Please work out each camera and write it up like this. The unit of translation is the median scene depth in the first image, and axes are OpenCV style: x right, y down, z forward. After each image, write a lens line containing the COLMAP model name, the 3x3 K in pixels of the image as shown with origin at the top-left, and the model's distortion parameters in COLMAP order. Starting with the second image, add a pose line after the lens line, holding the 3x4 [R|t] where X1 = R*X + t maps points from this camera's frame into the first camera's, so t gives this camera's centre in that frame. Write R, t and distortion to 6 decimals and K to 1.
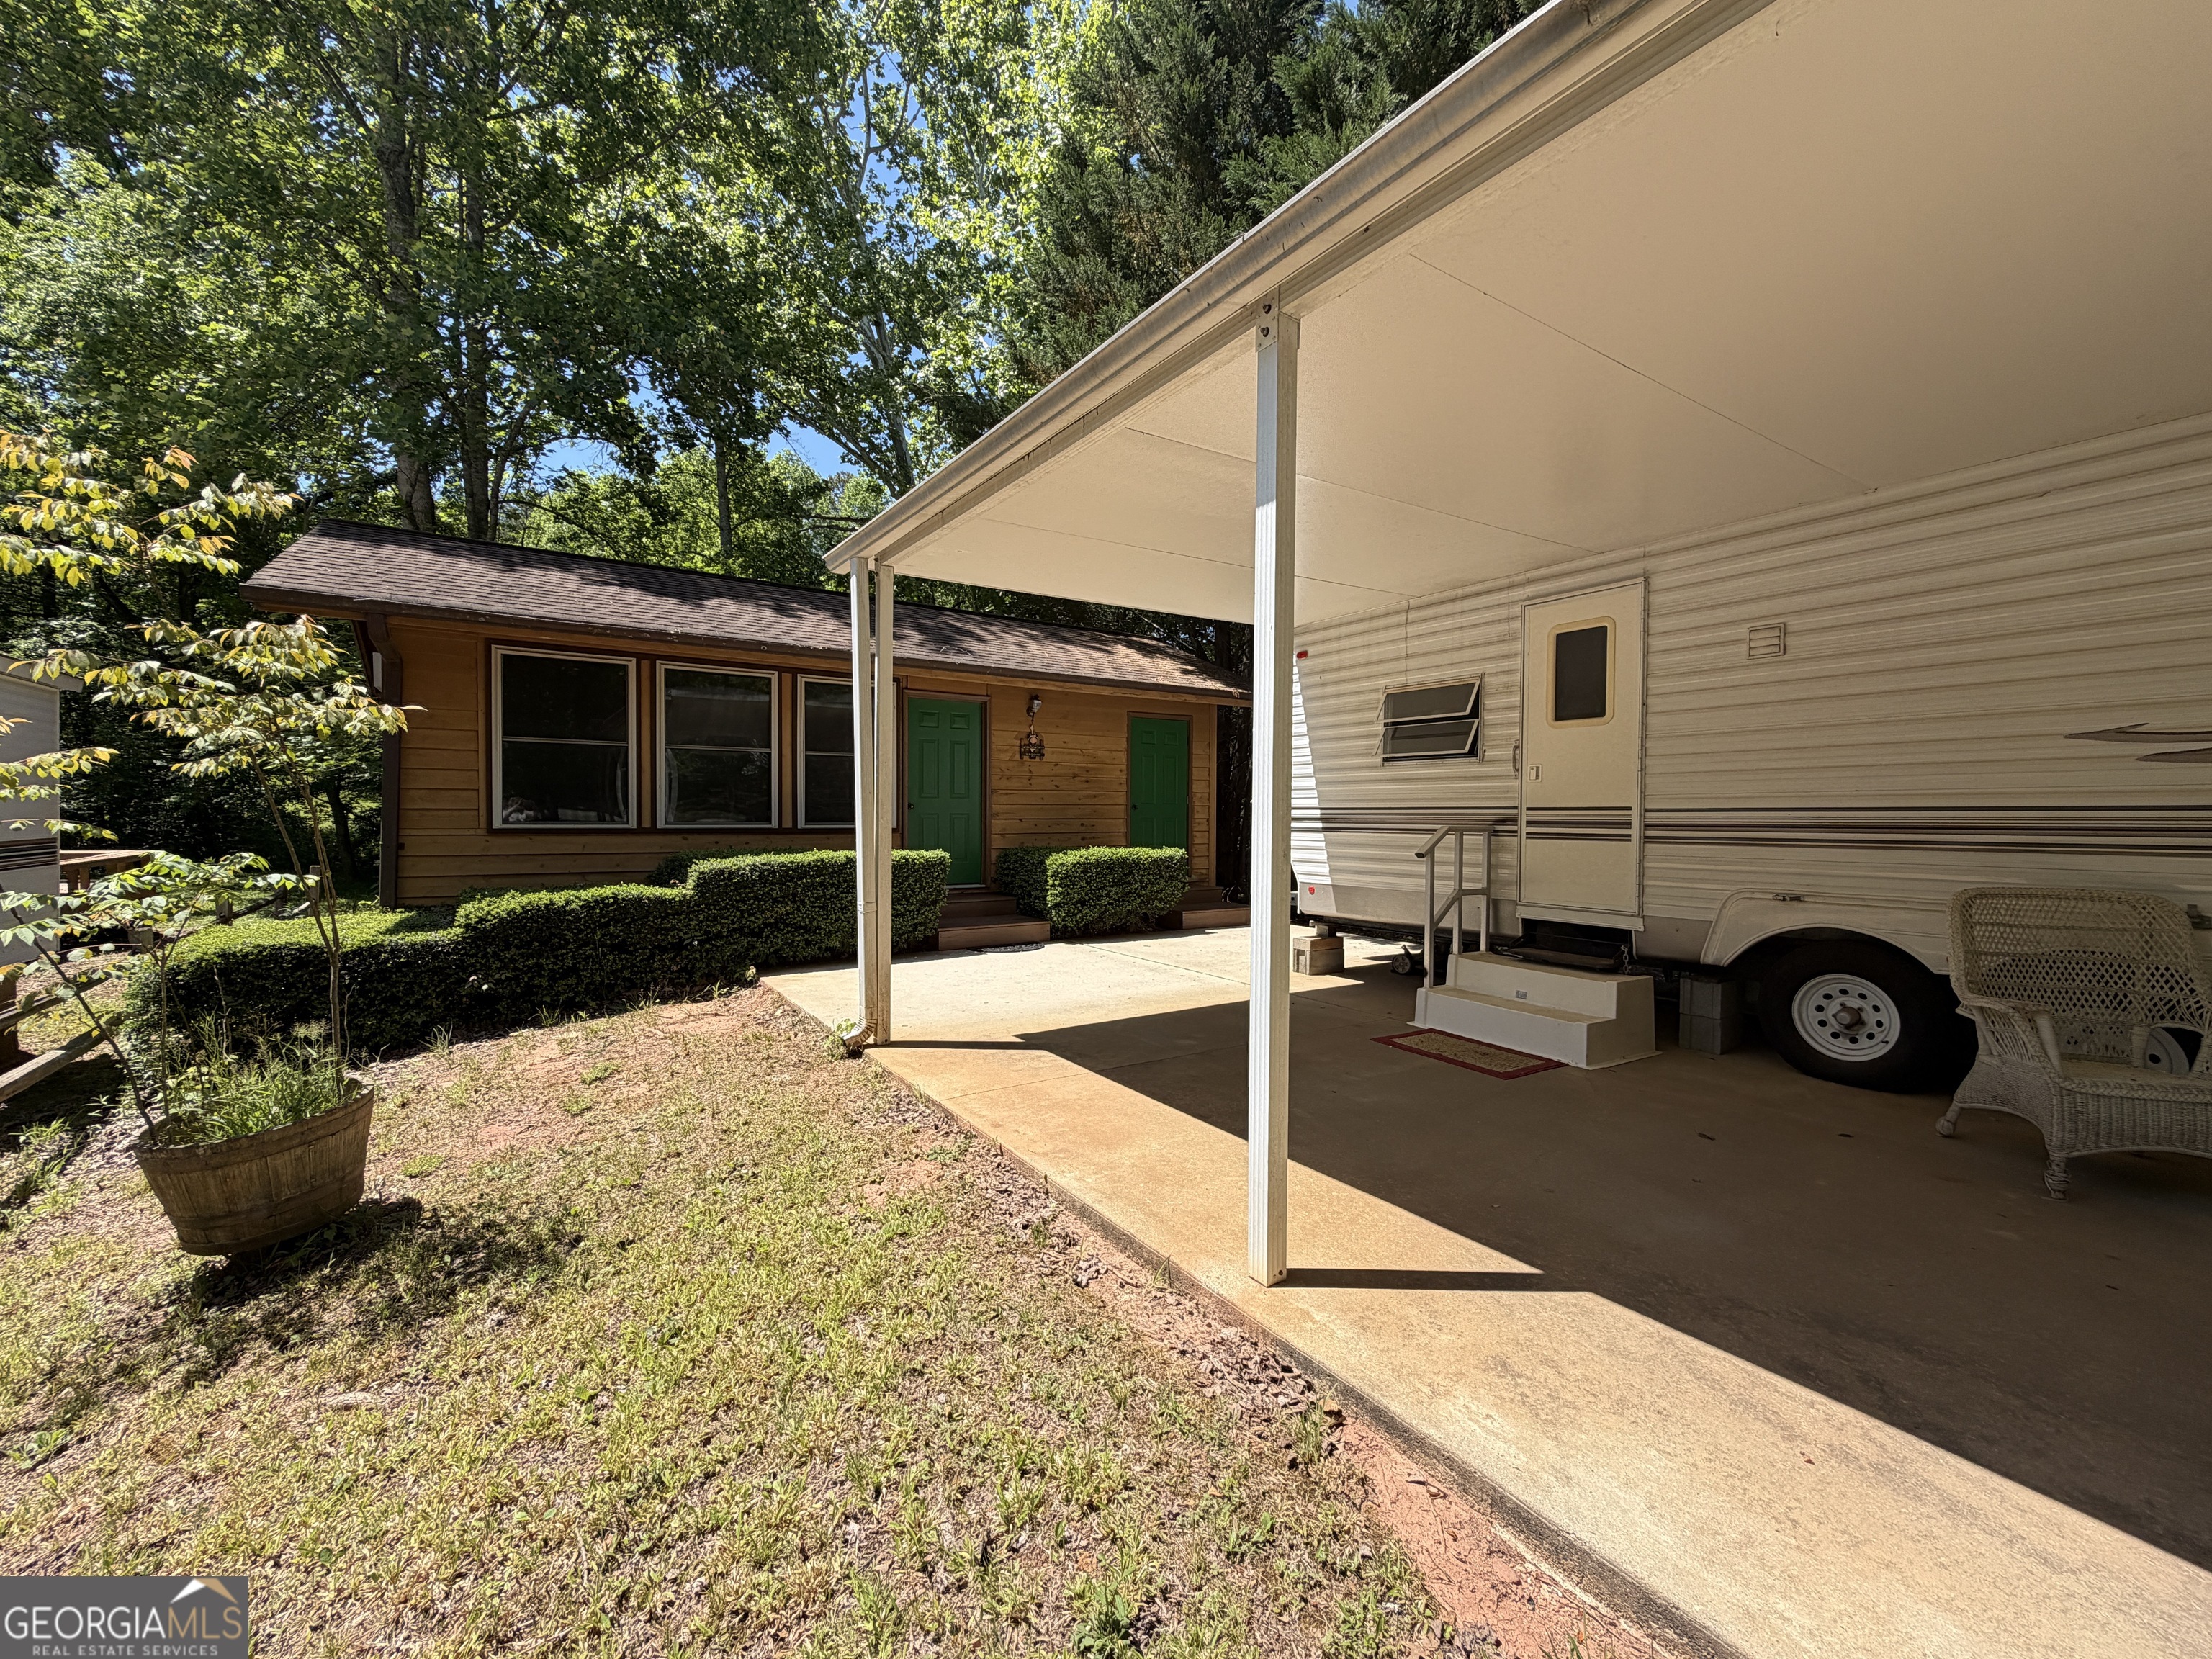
lens RADIAL K [[882.6, 0, 1099.6], [0, 882.6, 823.6], [0, 0, 1]] dist [0.000724, -0.000772]
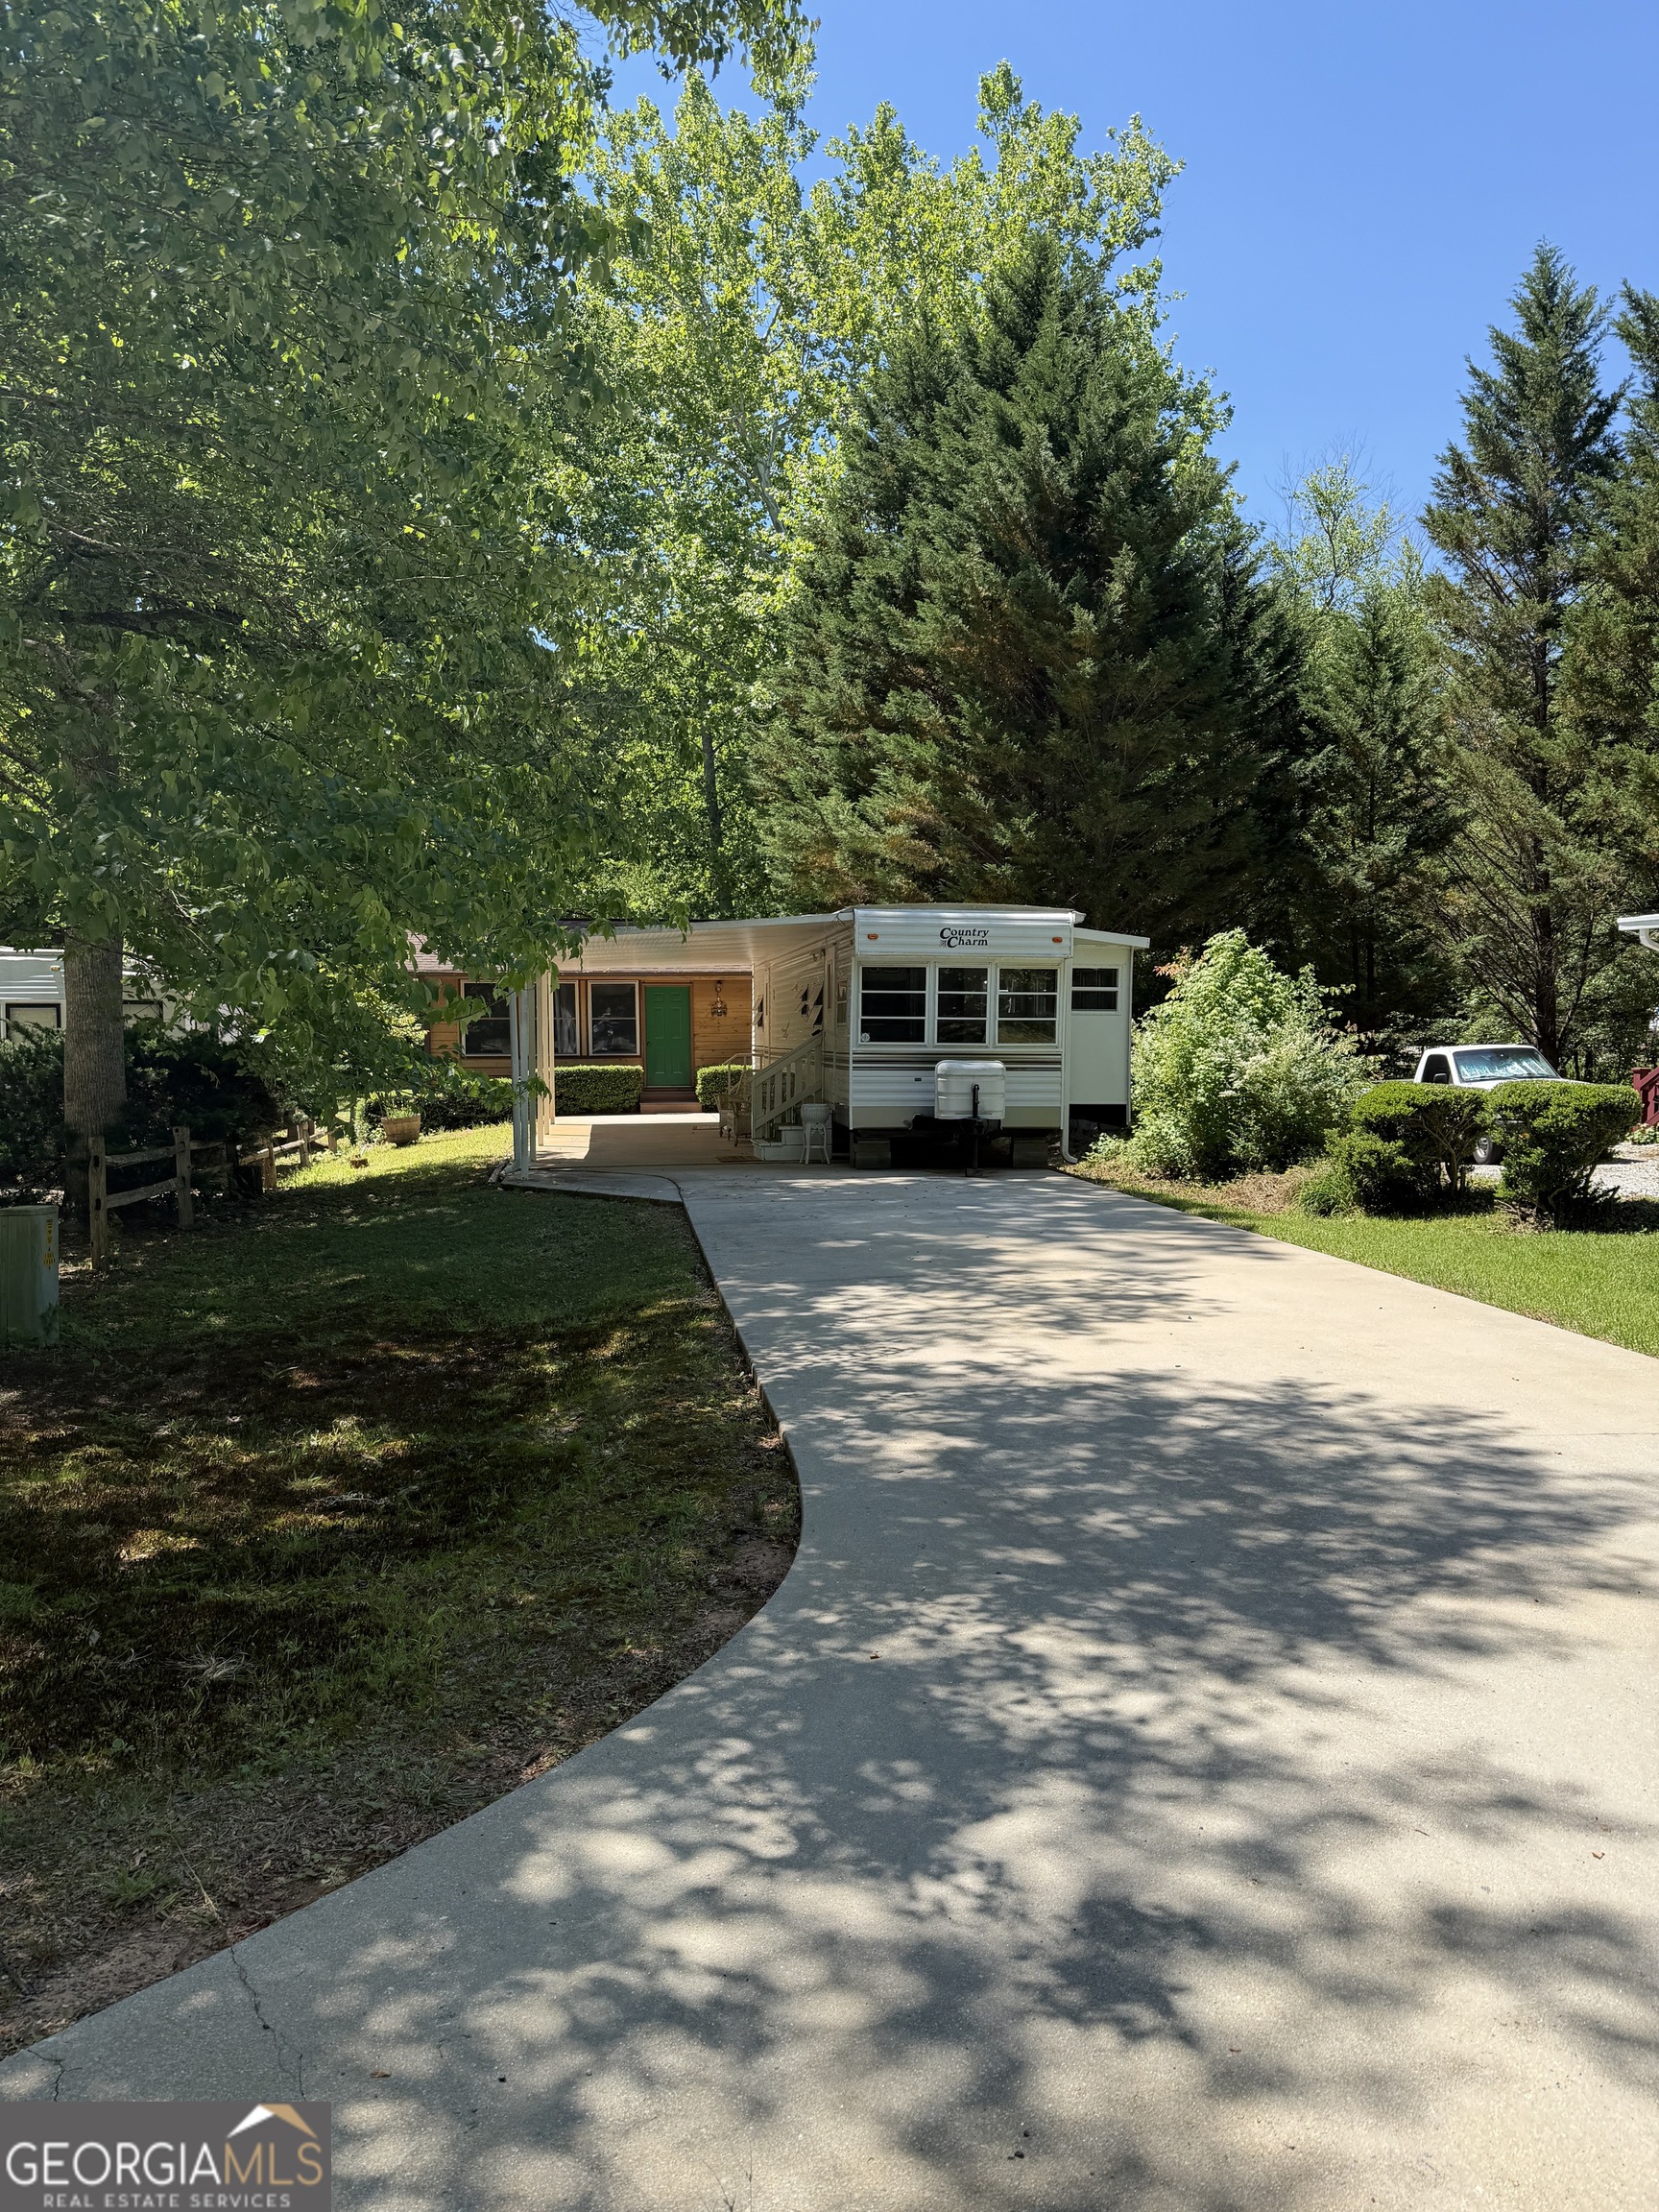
lens RADIAL K [[1546.7, 0, 829.5], [0, 1546.7, 1106.0], [0, 0, 1]] dist [0.103371, -0.186581]
pose [[0.904501, 0.008118, -0.426394, 2.008889], [0.009174, 0.999217, 0.038482, -0.013151], [0.426372, -0.038719, 0.903719, -2.387028]]
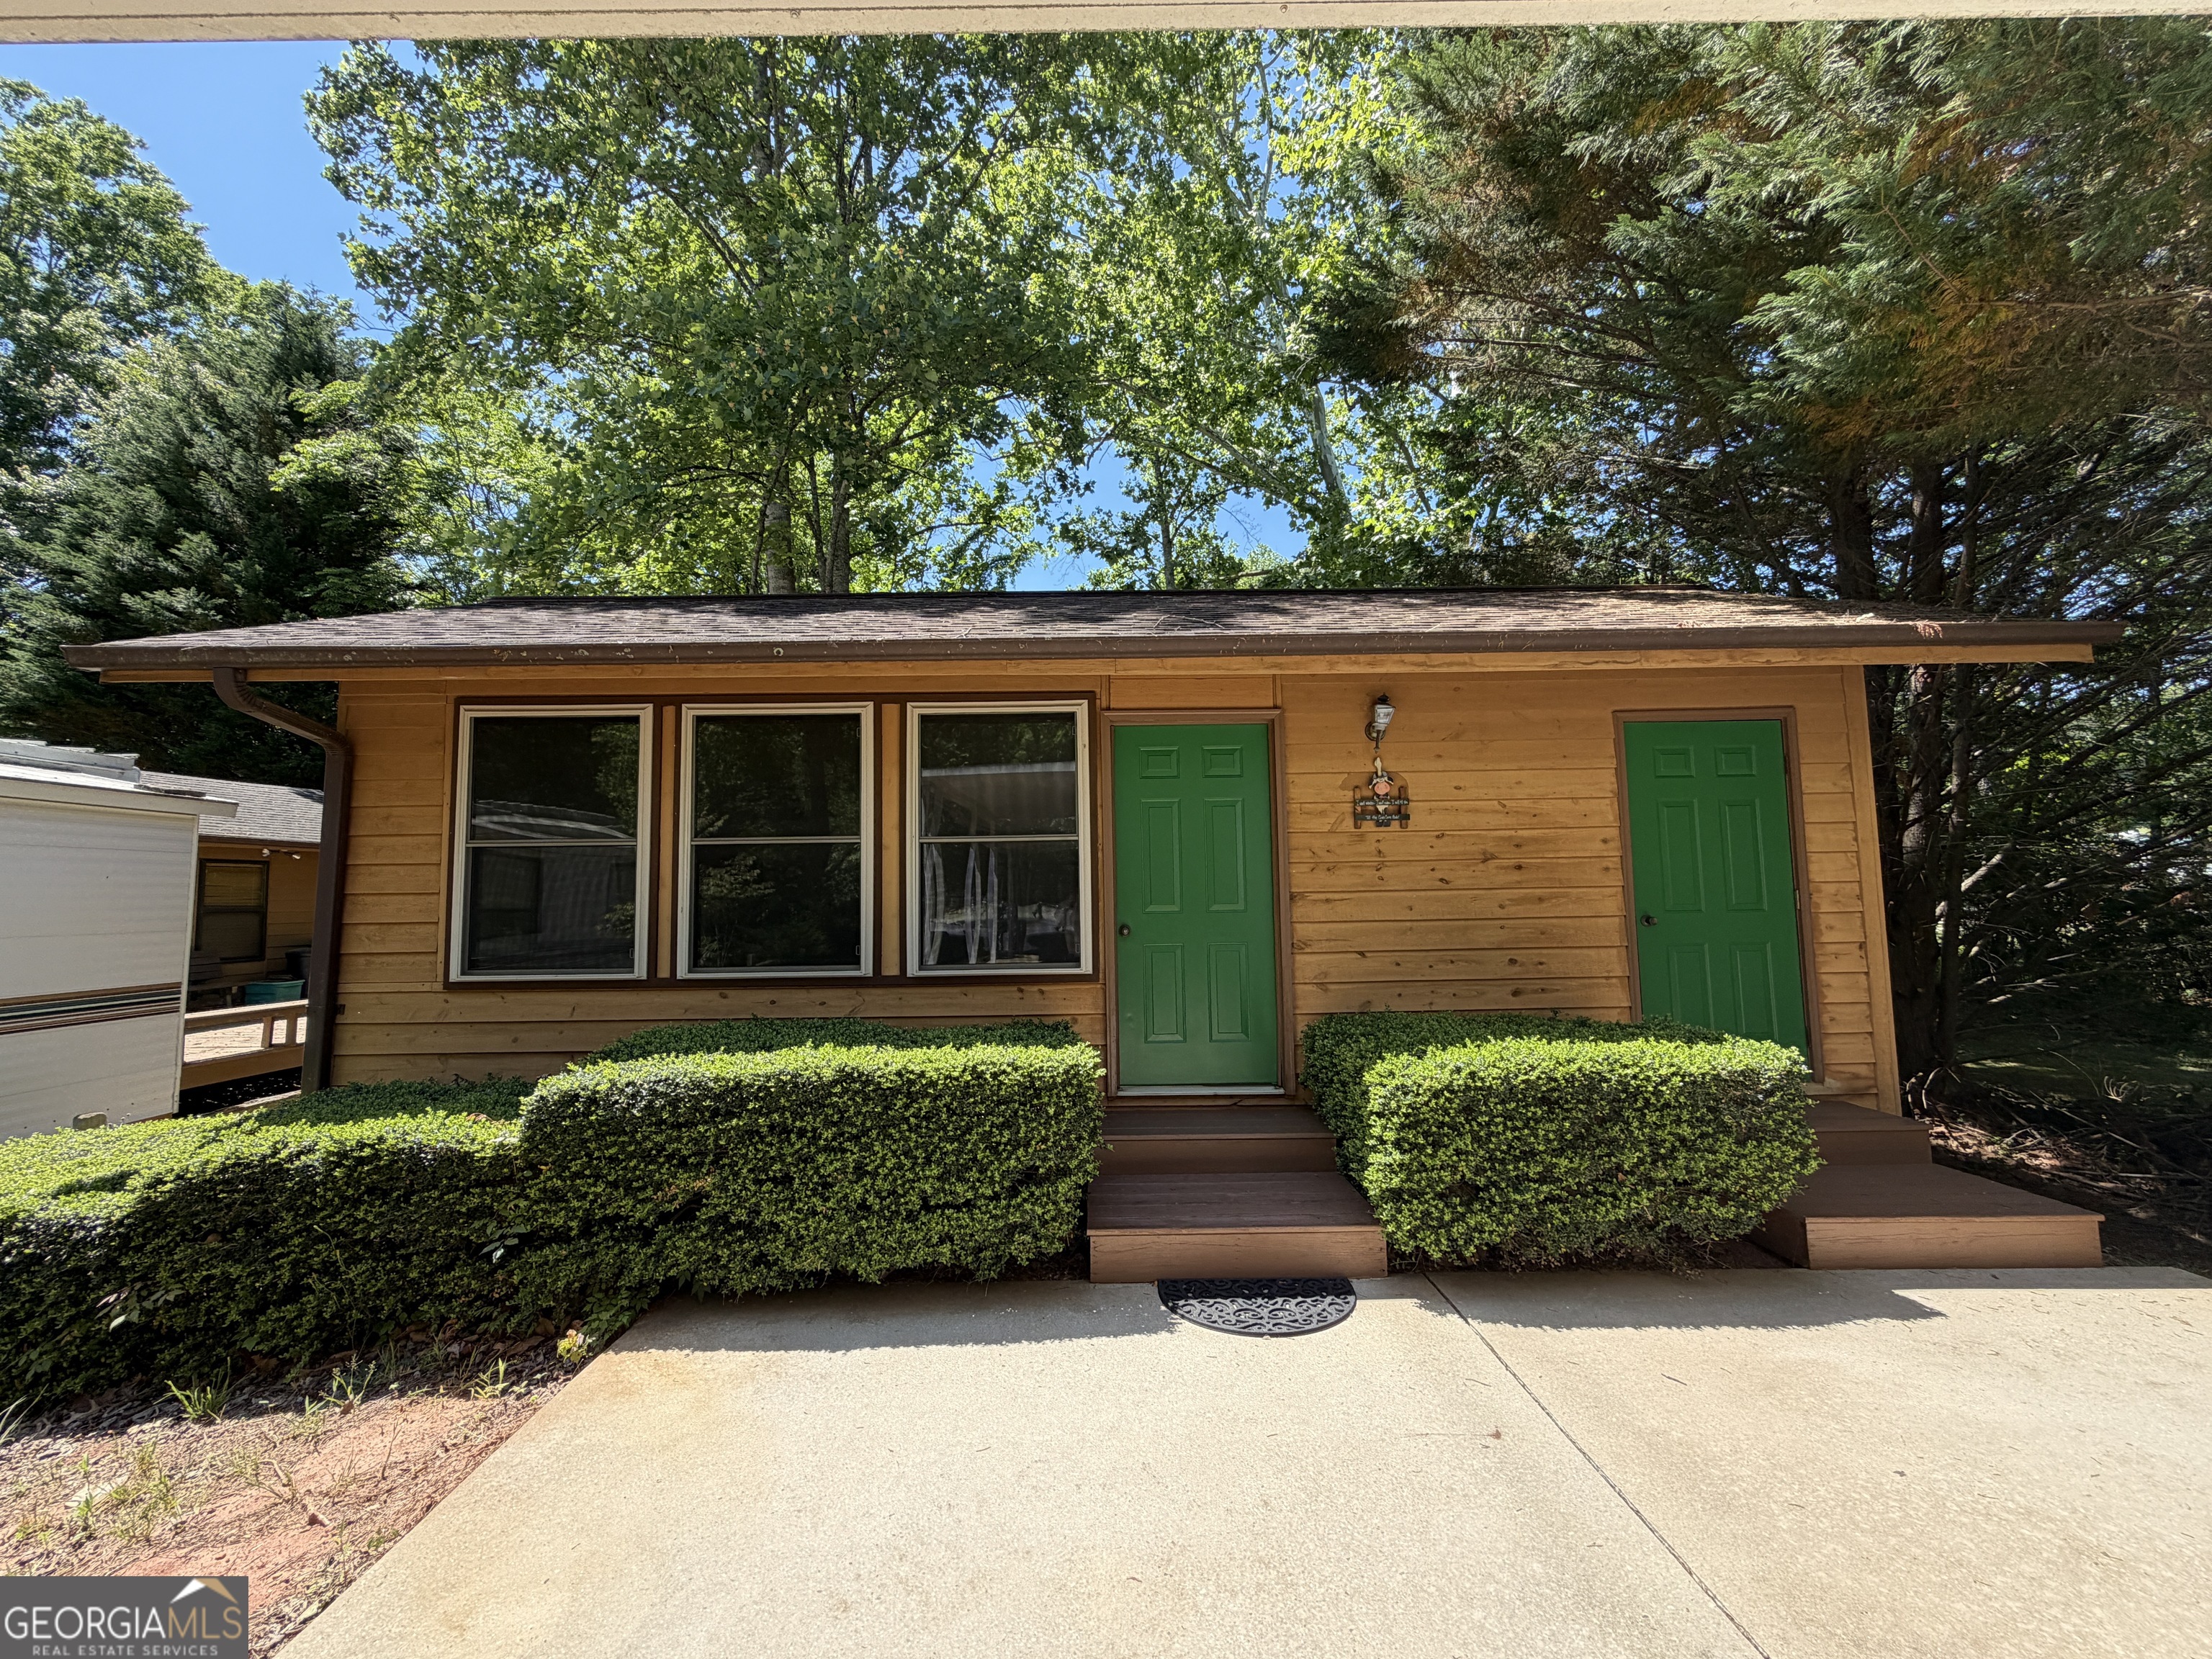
lens RADIAL K [[882.6, 0, 1099.6], [0, 882.6, 823.6], [0, 0, 1]] dist [0.000724, -0.000772]
pose [[0.840621, -0.064356, -0.537786, 0.074632], [0.013193, 0.995054, -0.098454, -0.040251], [0.541462, 0.075668, 0.837313, 0.704799]]
